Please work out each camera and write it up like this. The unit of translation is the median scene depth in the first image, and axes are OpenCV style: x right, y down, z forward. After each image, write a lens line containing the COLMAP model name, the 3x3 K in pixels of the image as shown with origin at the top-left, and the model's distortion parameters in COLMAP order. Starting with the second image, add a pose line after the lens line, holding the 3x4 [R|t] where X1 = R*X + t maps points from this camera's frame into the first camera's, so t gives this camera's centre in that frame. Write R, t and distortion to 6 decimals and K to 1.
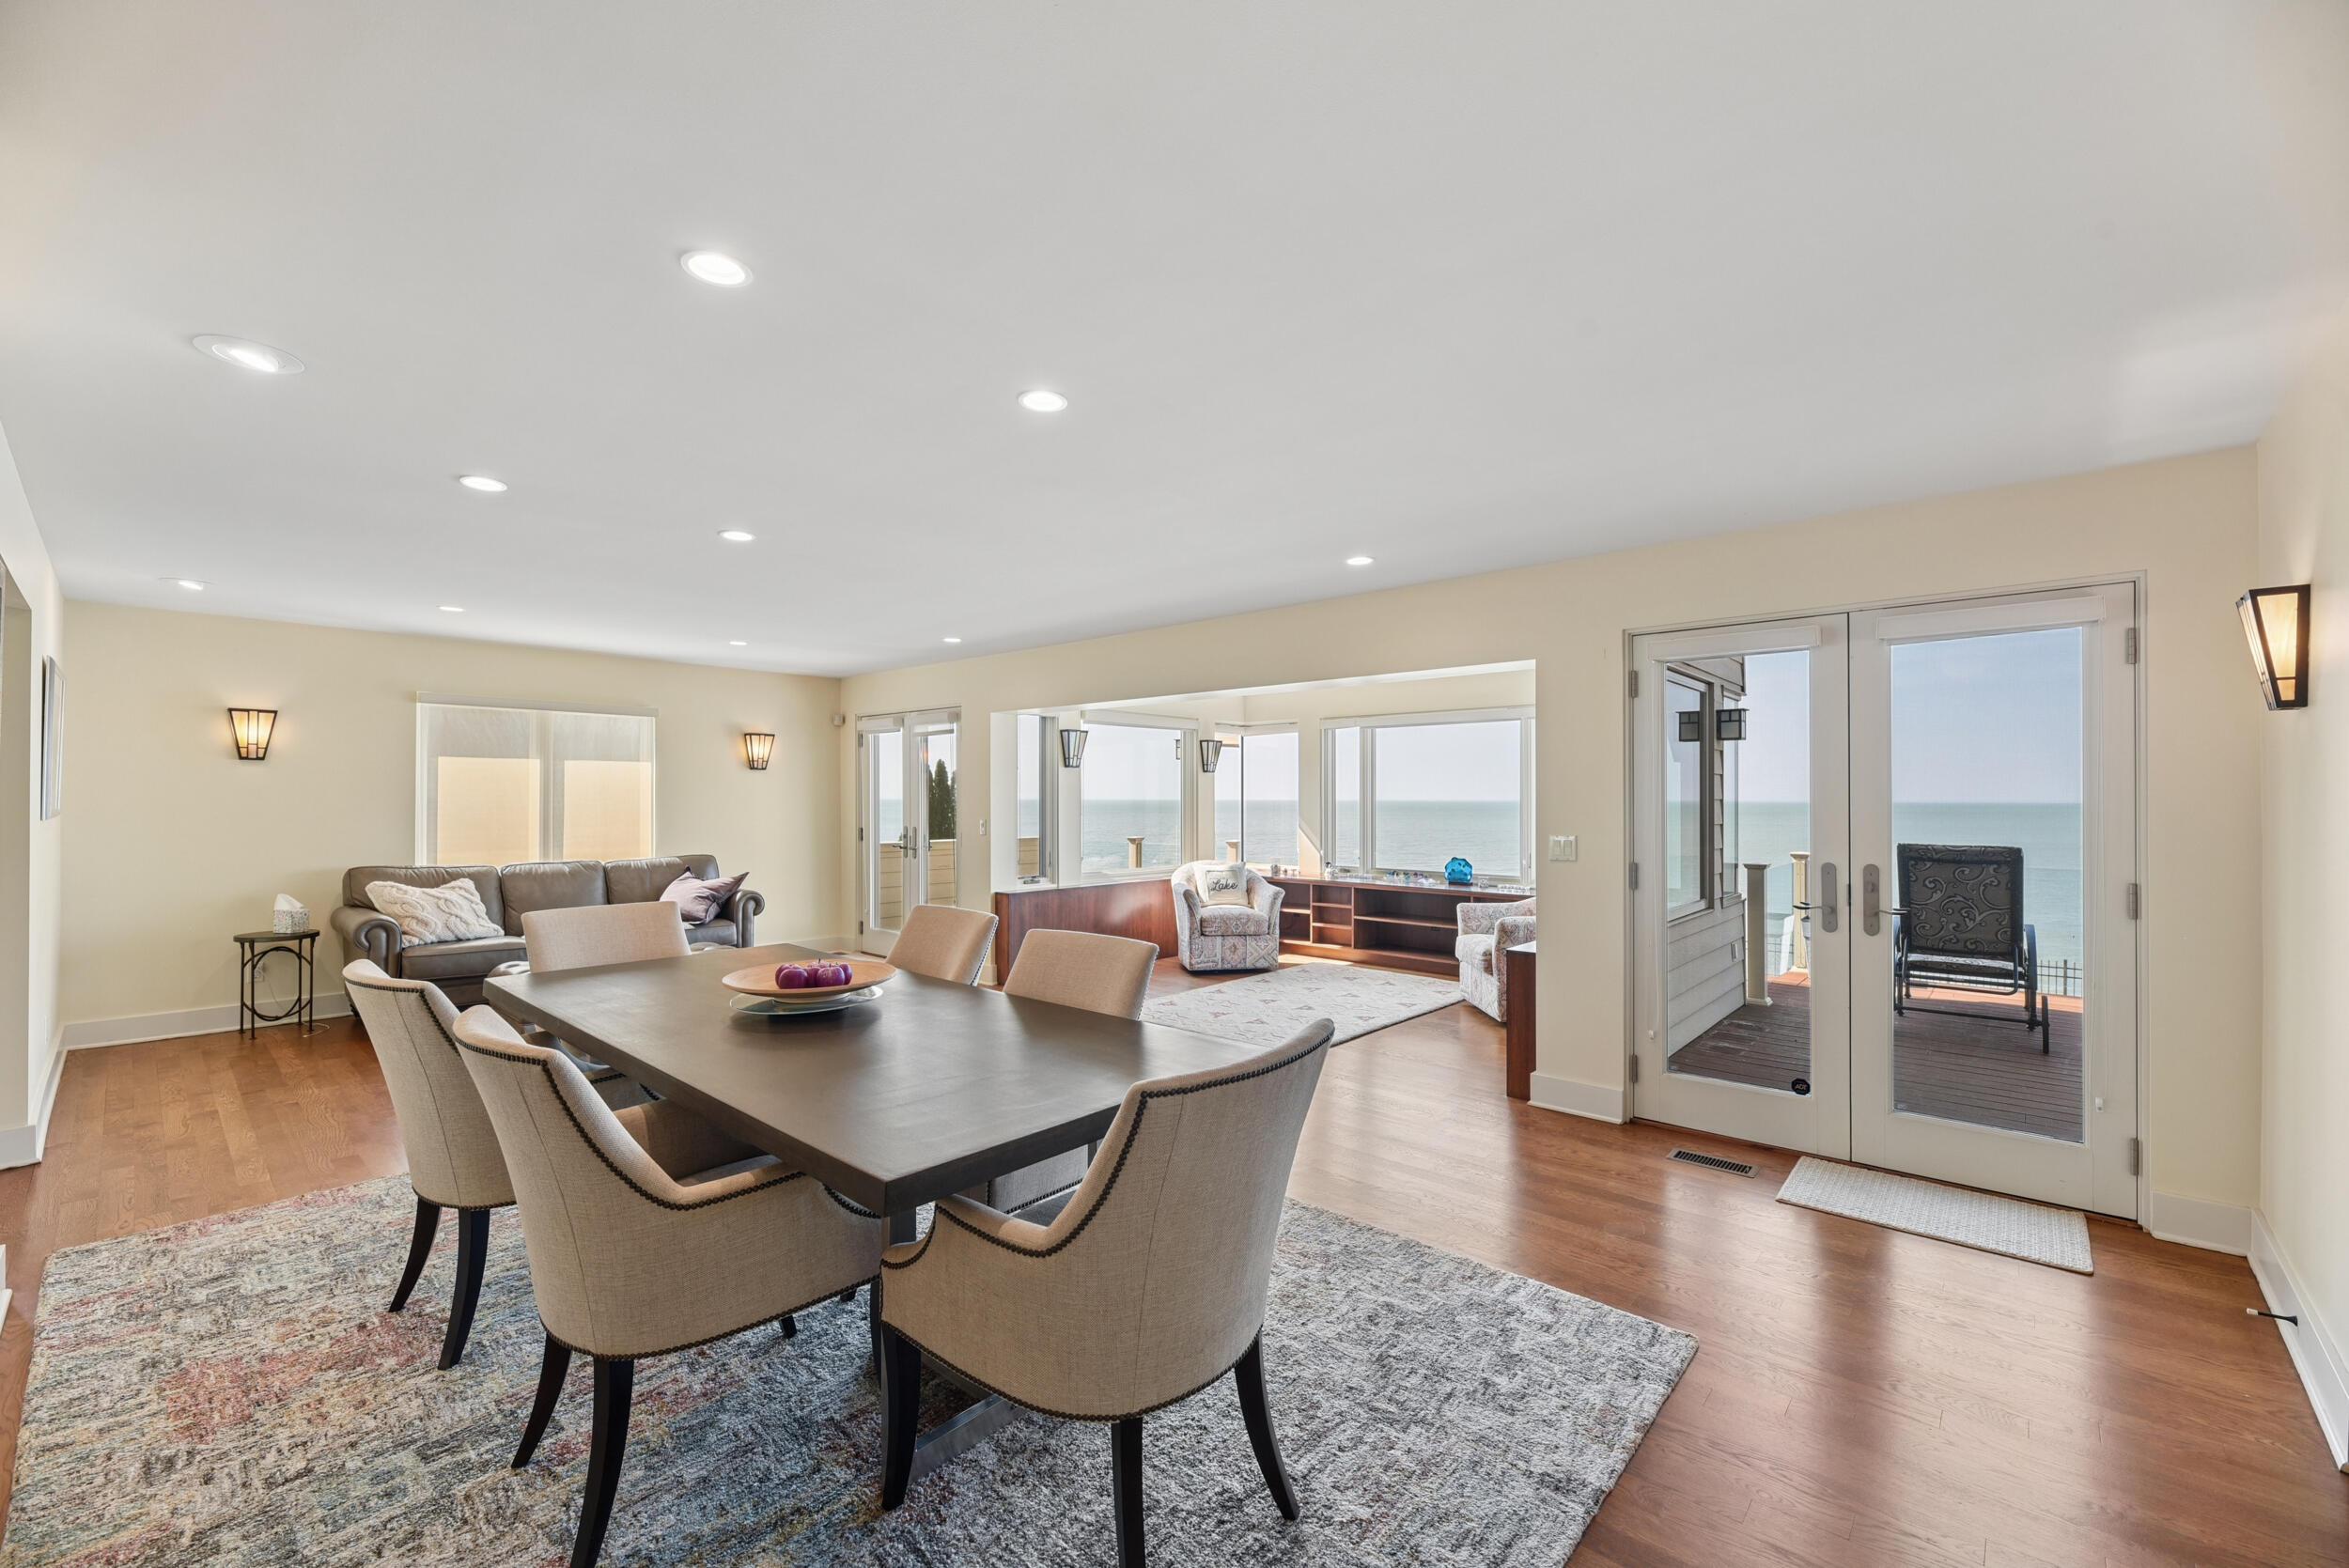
lens RADIAL K [[950.8, 0, 1174.5], [0, 950.8, 784.0], [0, 0, 1]] dist [-0.002292, -0.000369]
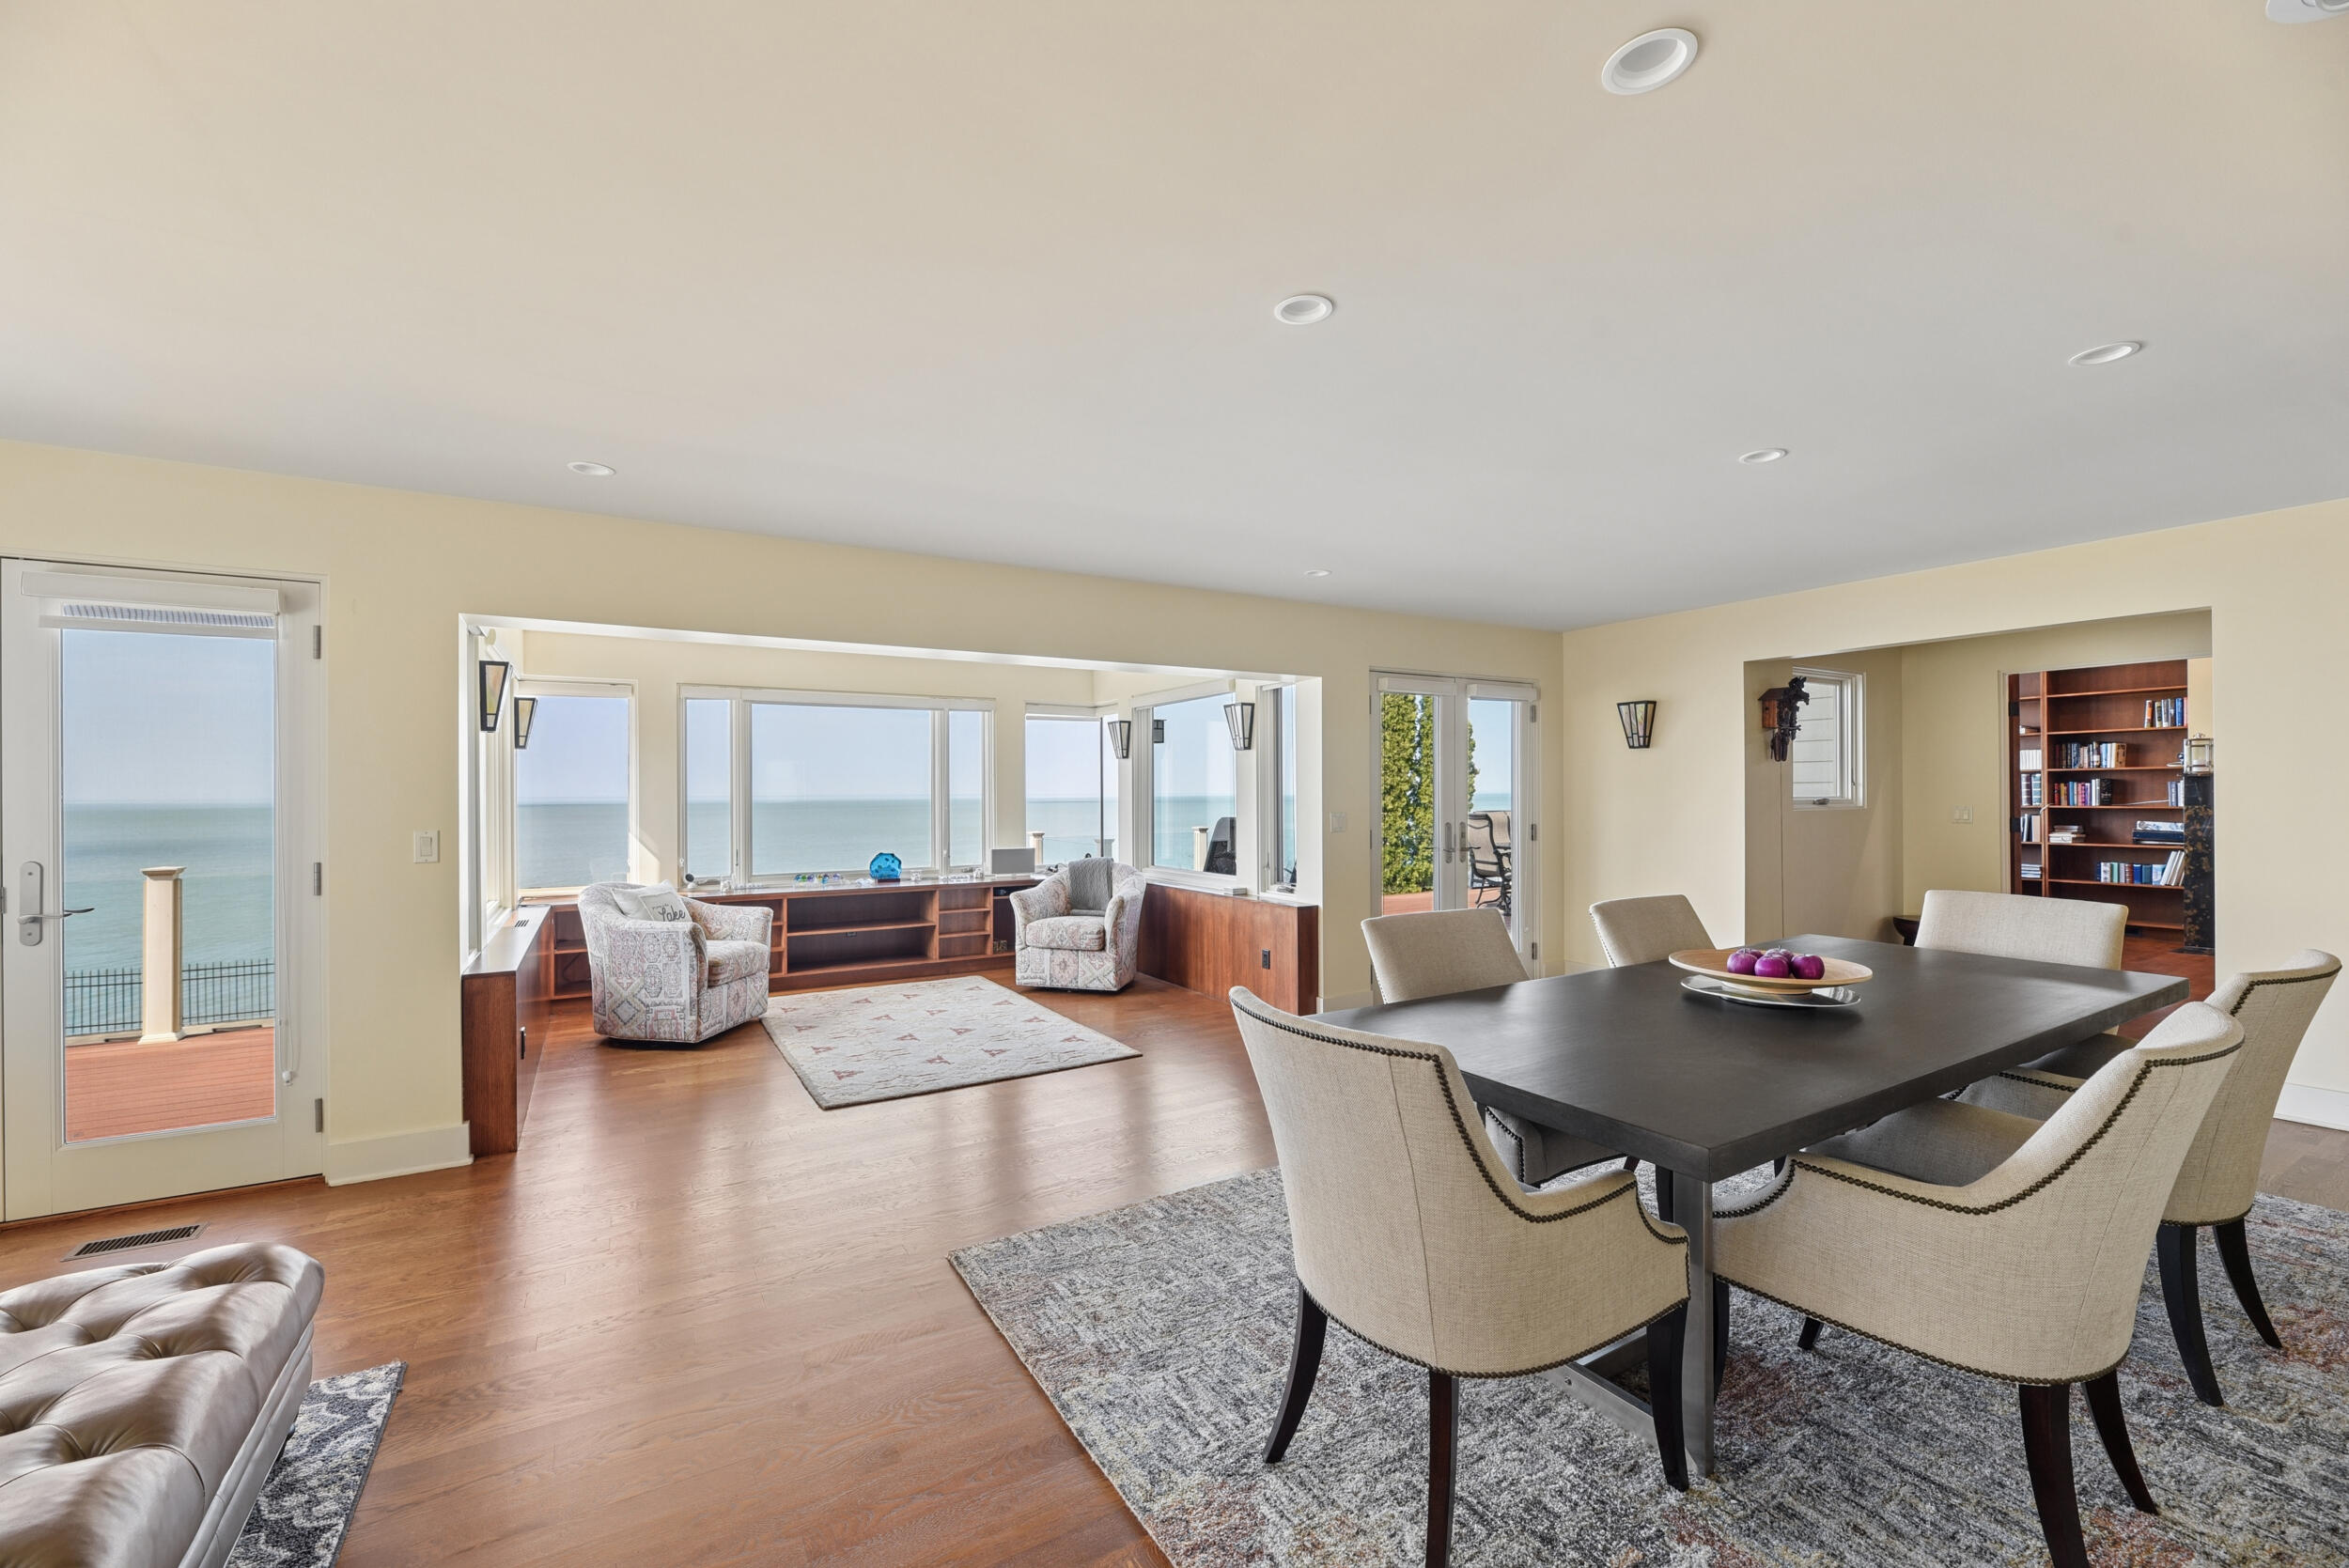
lens RADIAL K [[958.6, 0, 1174.5], [0, 958.6, 784.0], [0, 0, 1]] dist [-0.013471, -0.000181]
pose [[0.293055, 0.008481, 0.956058, -0.523597], [-0.008318, 0.999945, -0.006321, 0.013900], [-0.956059, -0.006100, 0.293109, 0.465975]]
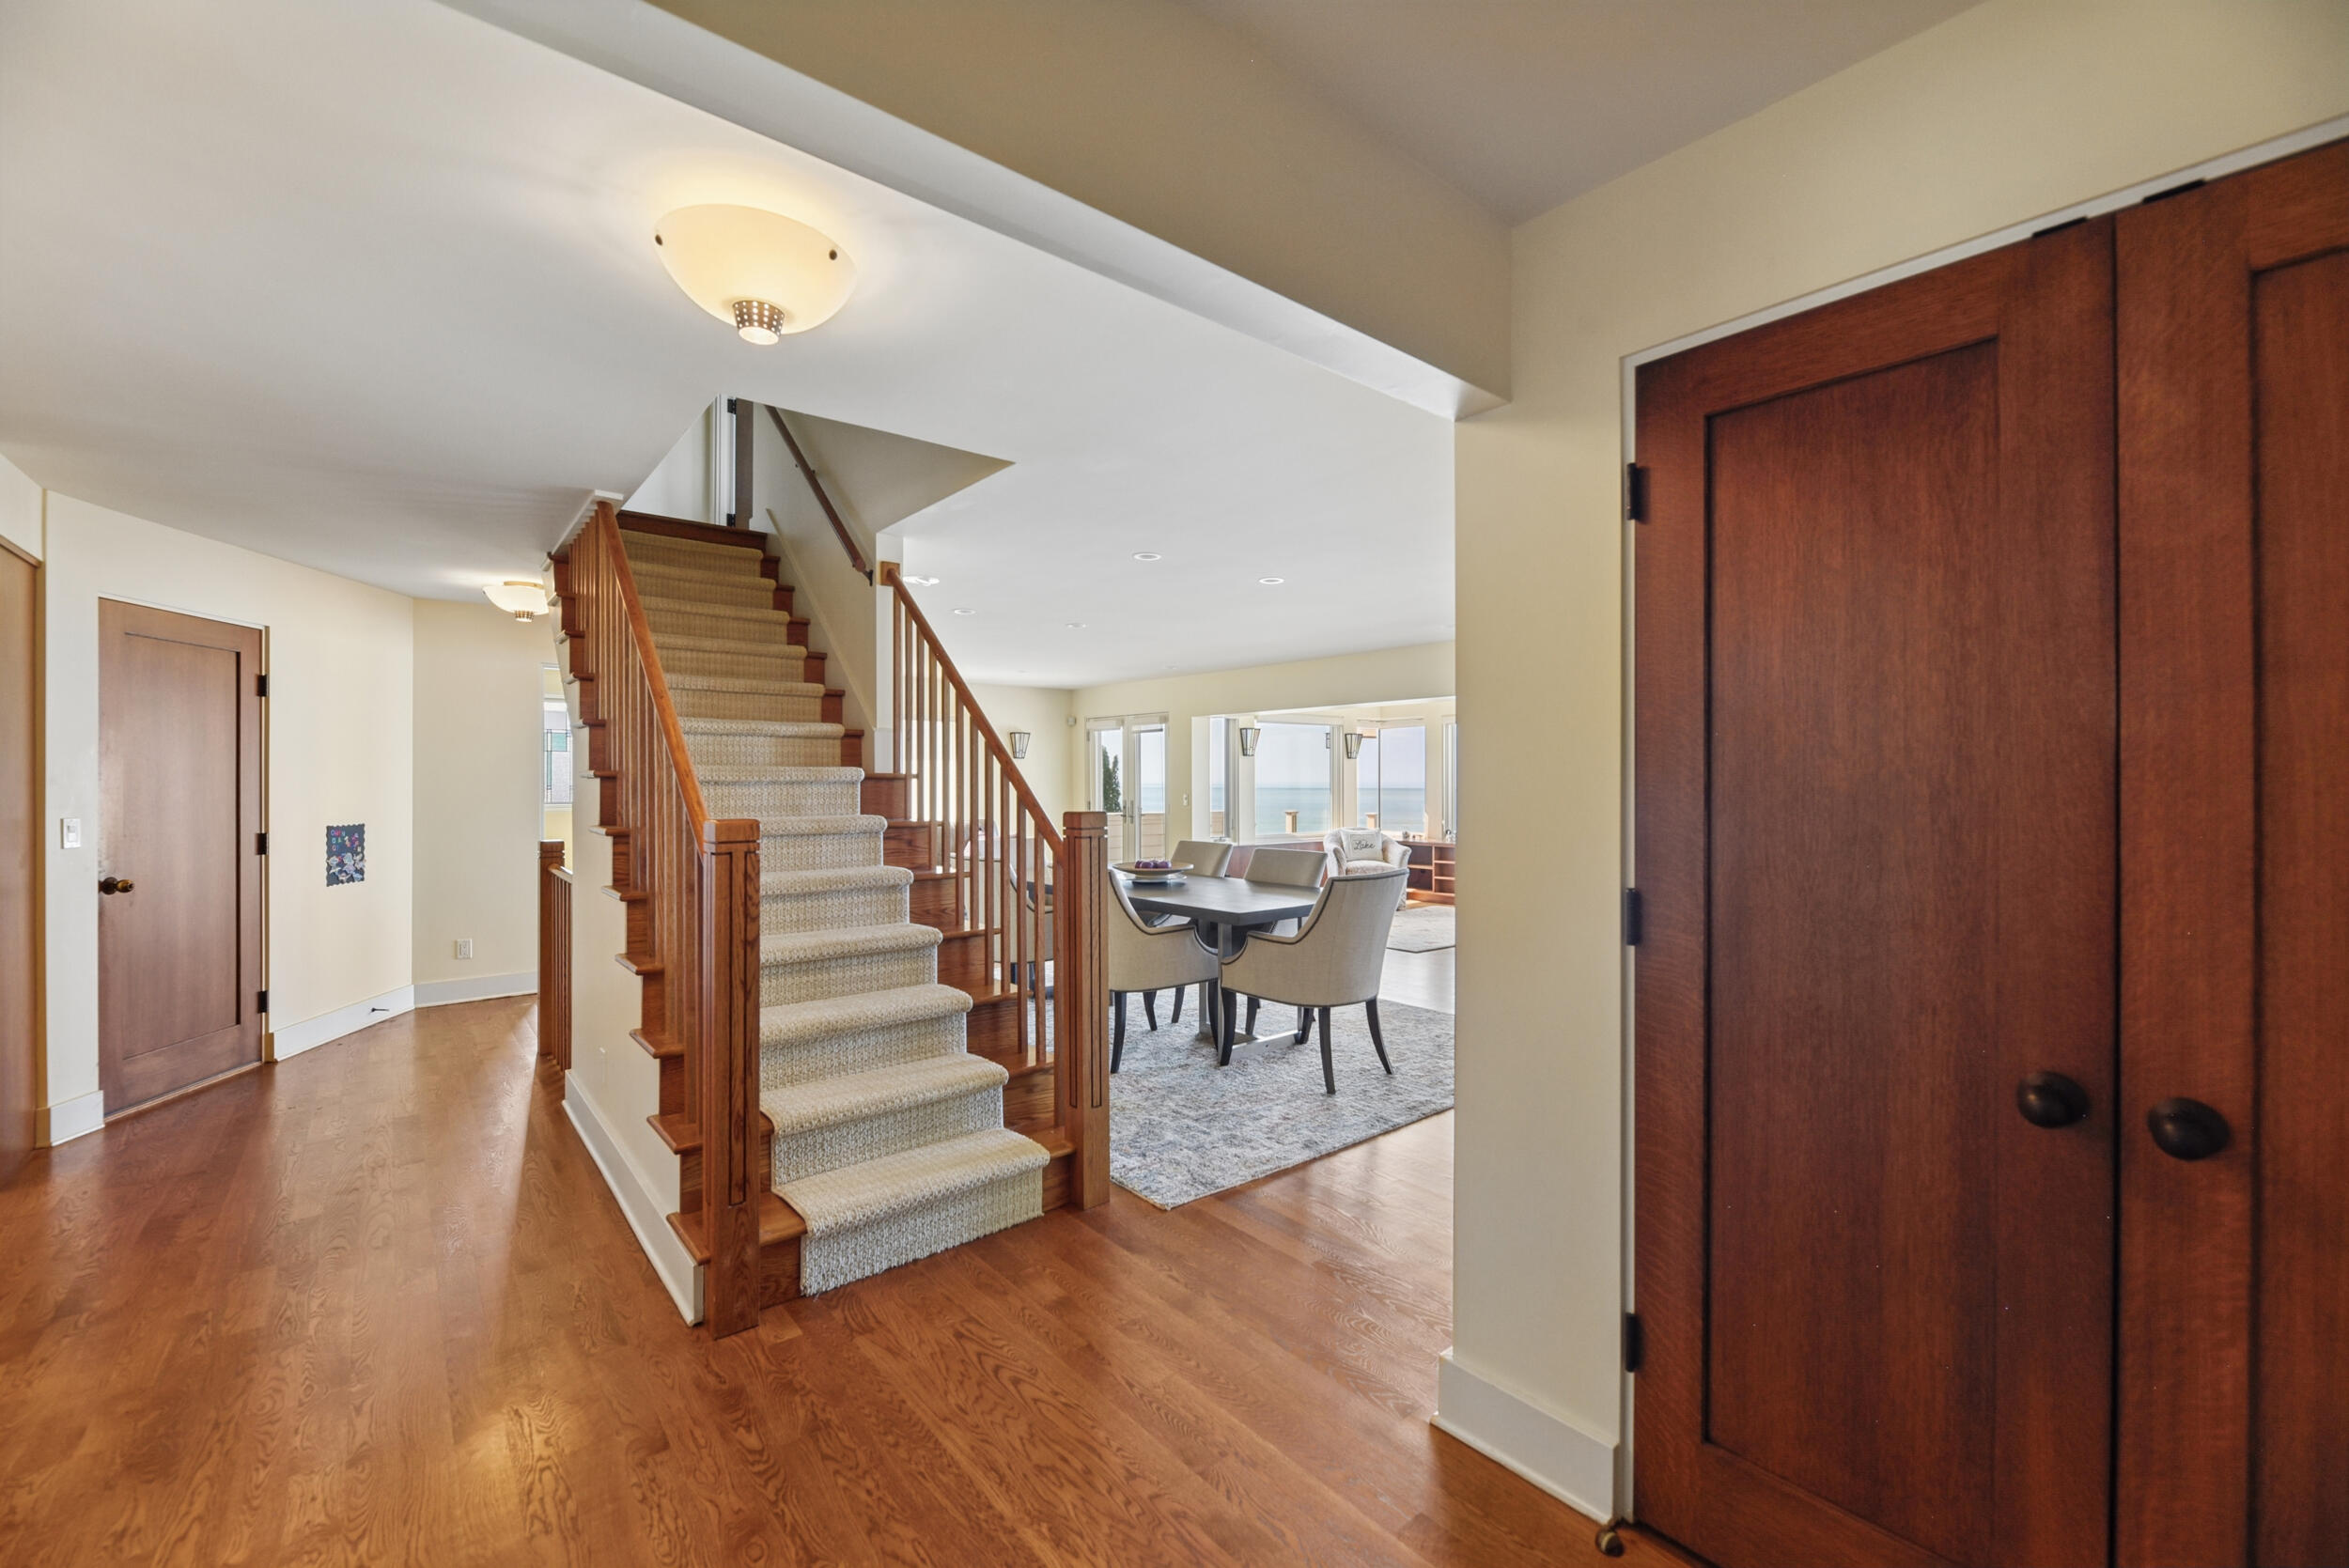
lens RADIAL K [[950.8, 0, 1174.5], [0, 950.8, 784.0], [0, 0, 1]] dist [-0.002292, -0.000369]
pose [[0.989298, -0.000549, -0.145905, -0.015801], [0.003196, 0.999834, 0.017912, -0.002529], [0.145871, -0.018186, 0.989136, -0.345520]]
